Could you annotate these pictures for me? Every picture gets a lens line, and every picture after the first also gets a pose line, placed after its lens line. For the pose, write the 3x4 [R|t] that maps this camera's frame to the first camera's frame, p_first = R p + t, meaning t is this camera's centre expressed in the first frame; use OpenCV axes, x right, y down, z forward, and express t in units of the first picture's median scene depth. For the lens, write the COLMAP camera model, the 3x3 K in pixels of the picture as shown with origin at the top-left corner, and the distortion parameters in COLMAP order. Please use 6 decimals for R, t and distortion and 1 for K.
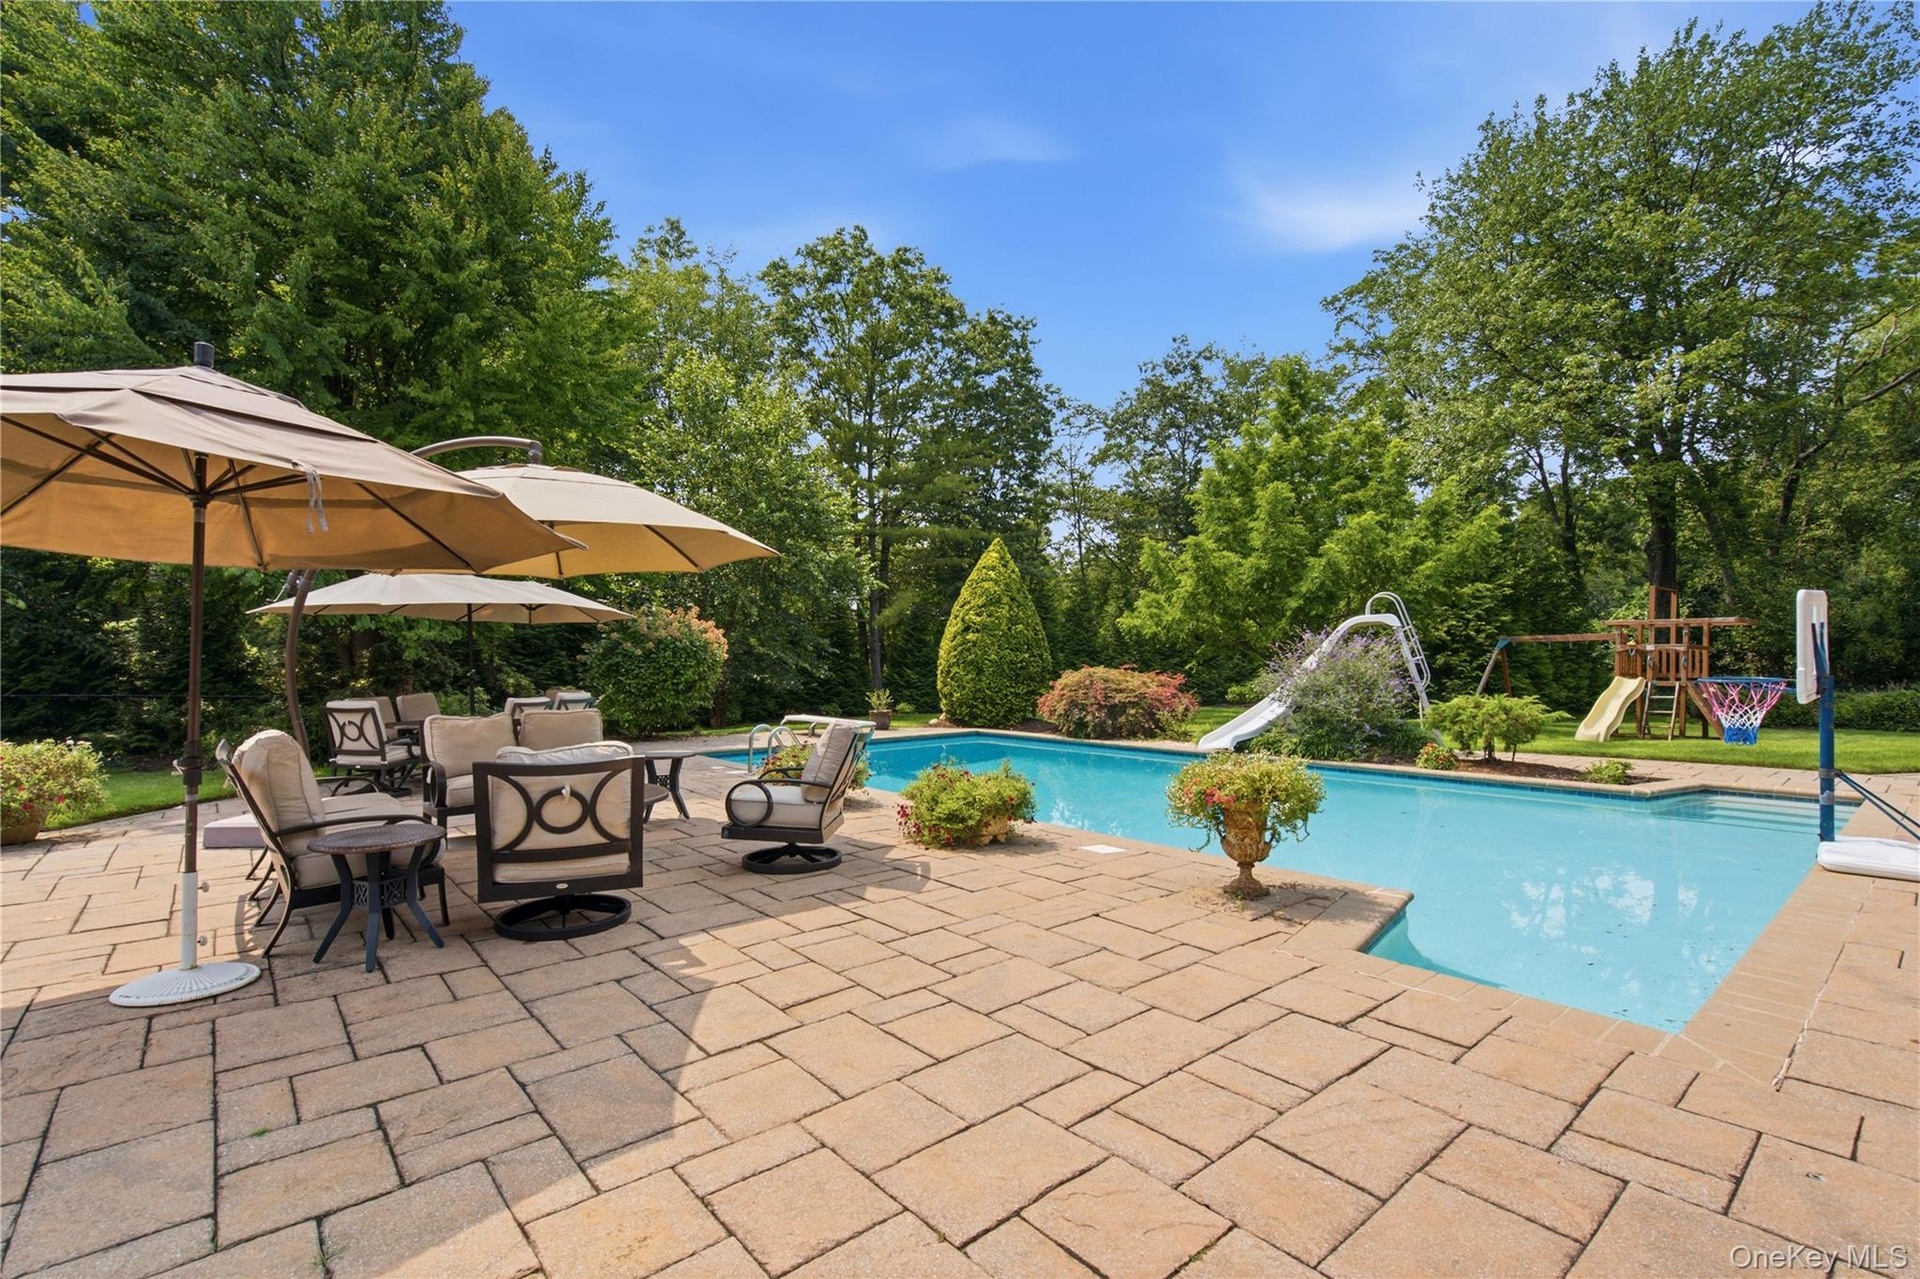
lens RADIAL K [[879.5, 0, 955.1], [0, 879.5, 645.6], [0, 0, 1]] dist [-0.001280, -0.000304]
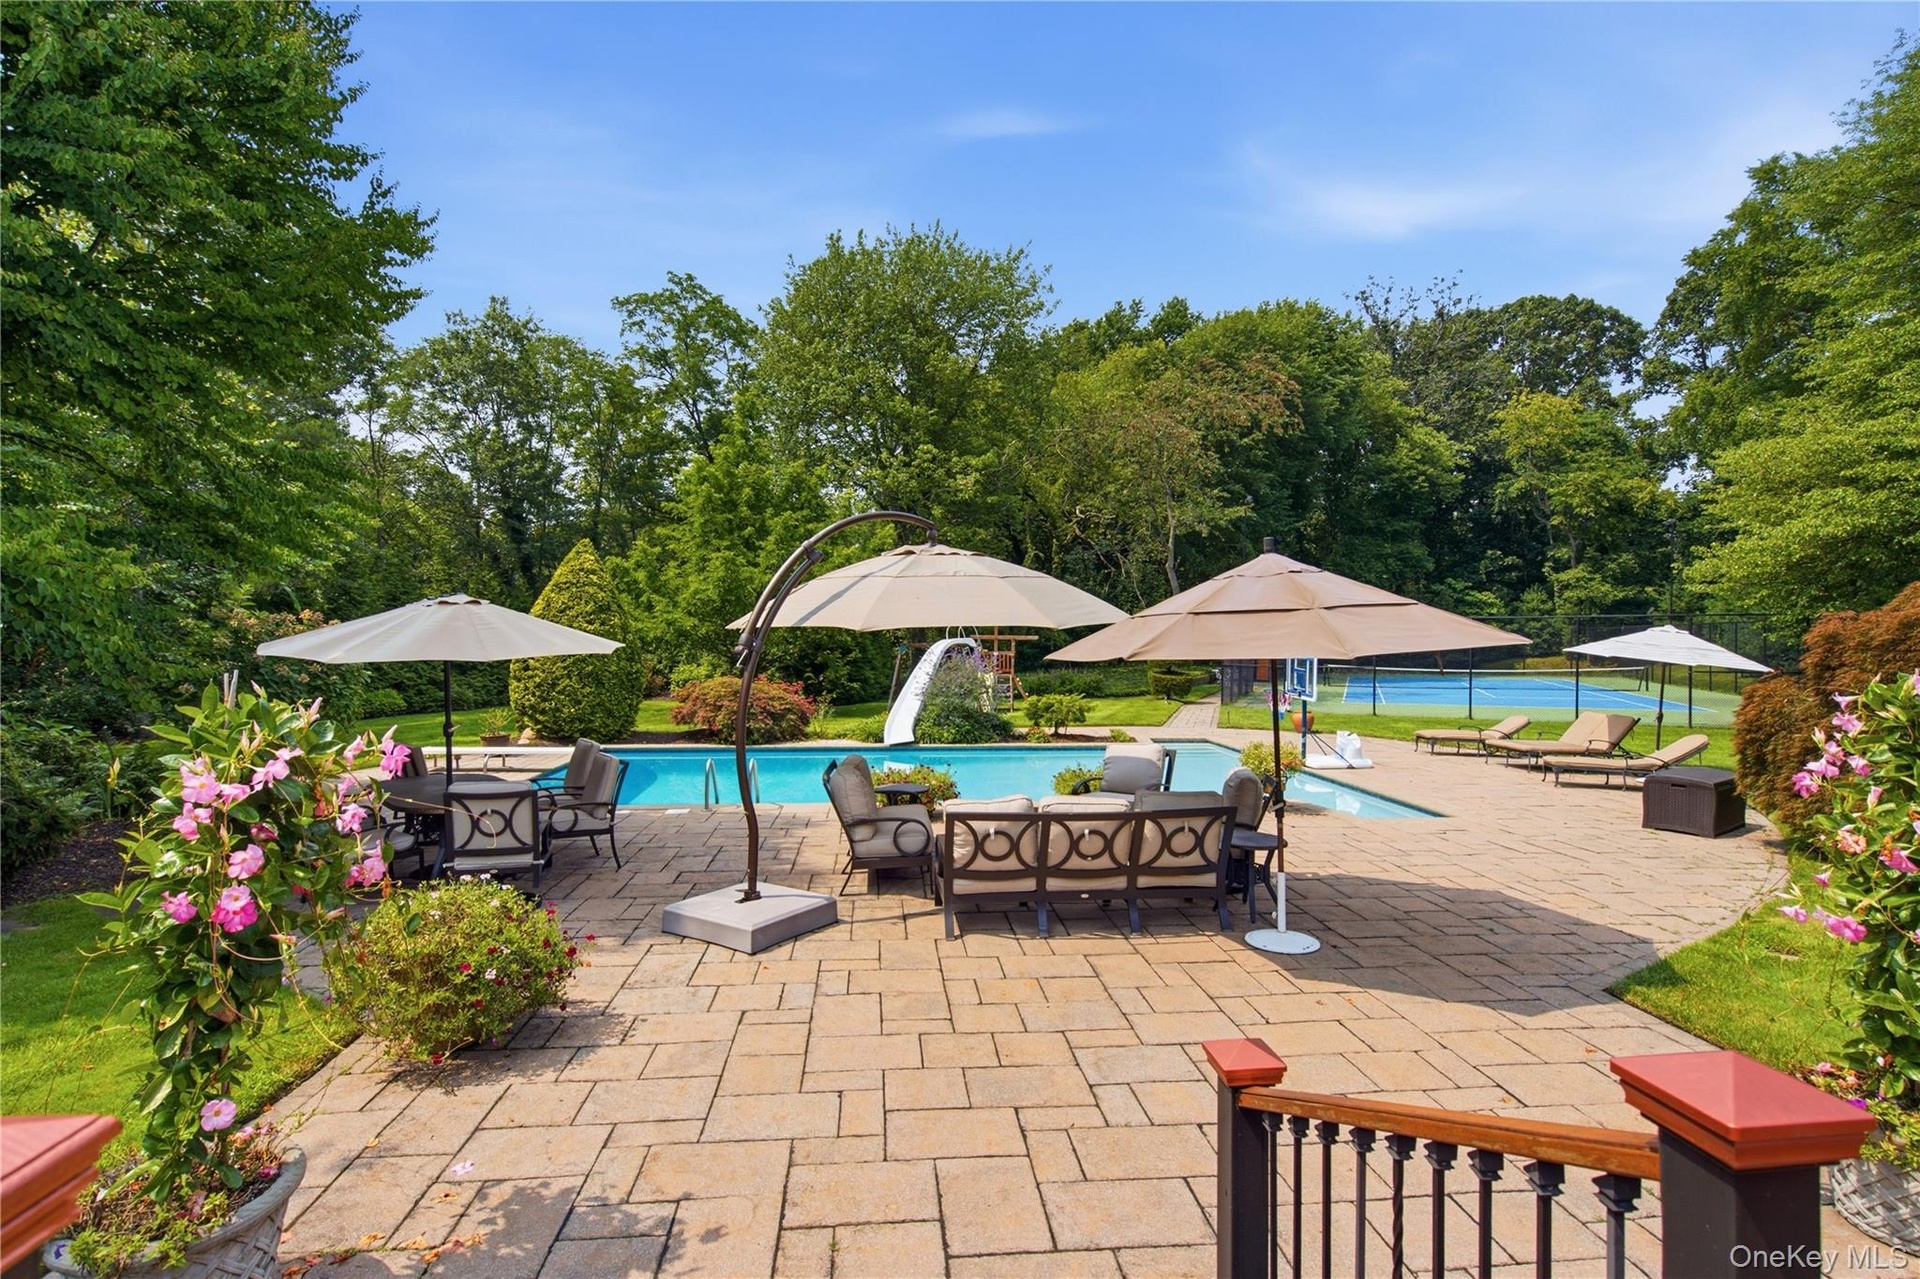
lens RADIAL K [[901.4, 0, 960.0], [0, 901.4, 639.5], [0, 0, 1]] dist [0.000929, -0.000022]
pose [[0.573842, 0.001660, 0.818965, -0.624954], [-0.019257, 0.999749, 0.011467, -0.042092], [-0.818740, -0.022351, 0.573729, 0.163470]]
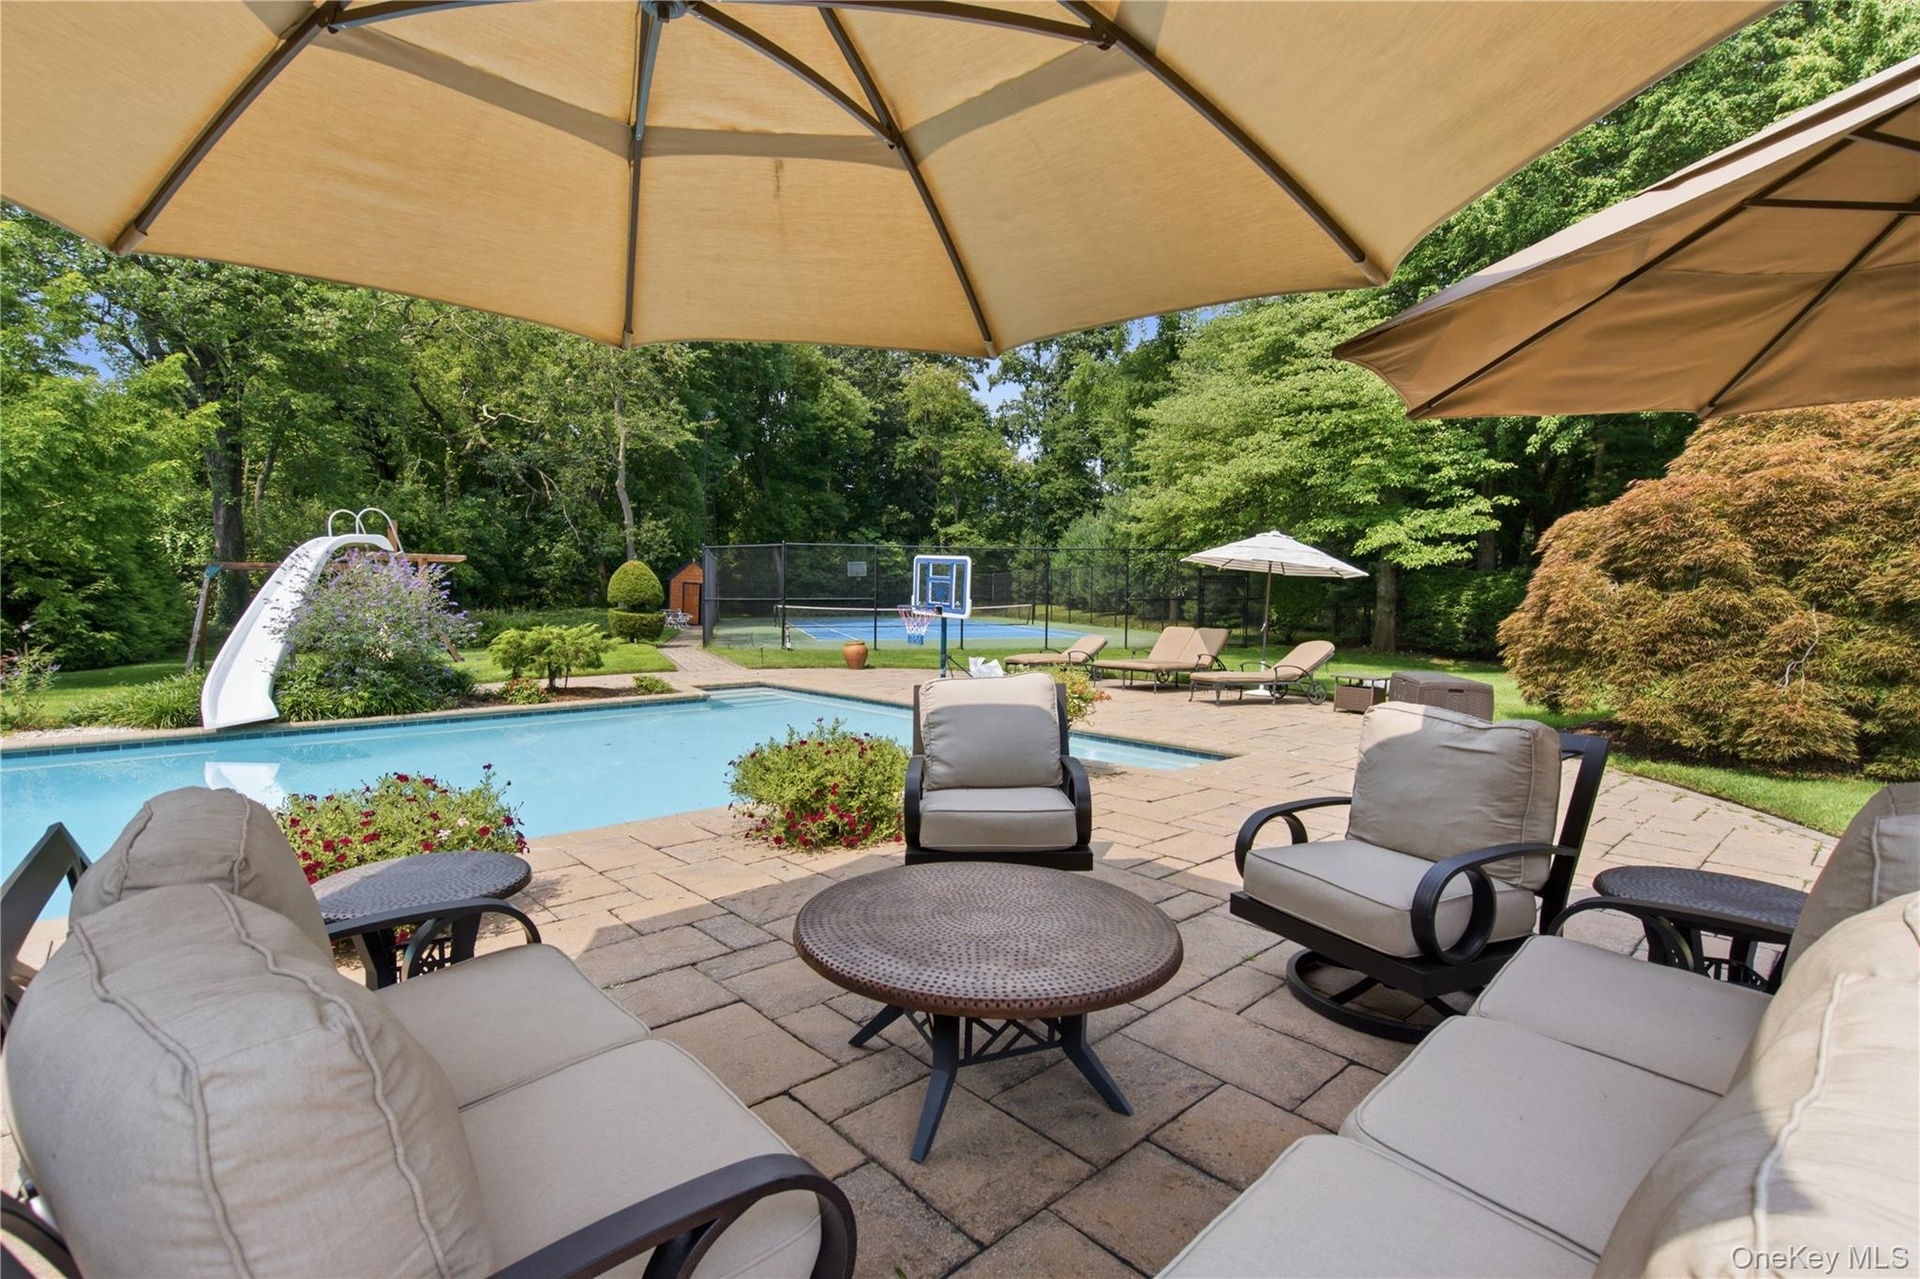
lens RADIAL K [[879.5, 0, 955.1], [0, 879.5, 645.6], [0, 0, 1]] dist [-0.001280, -0.000304]
pose [[-0.047992, -0.056075, 0.997272, -0.327791], [-0.023351, 0.998213, 0.055004, 0.009599], [-0.998575, -0.020648, -0.049215, 0.440759]]
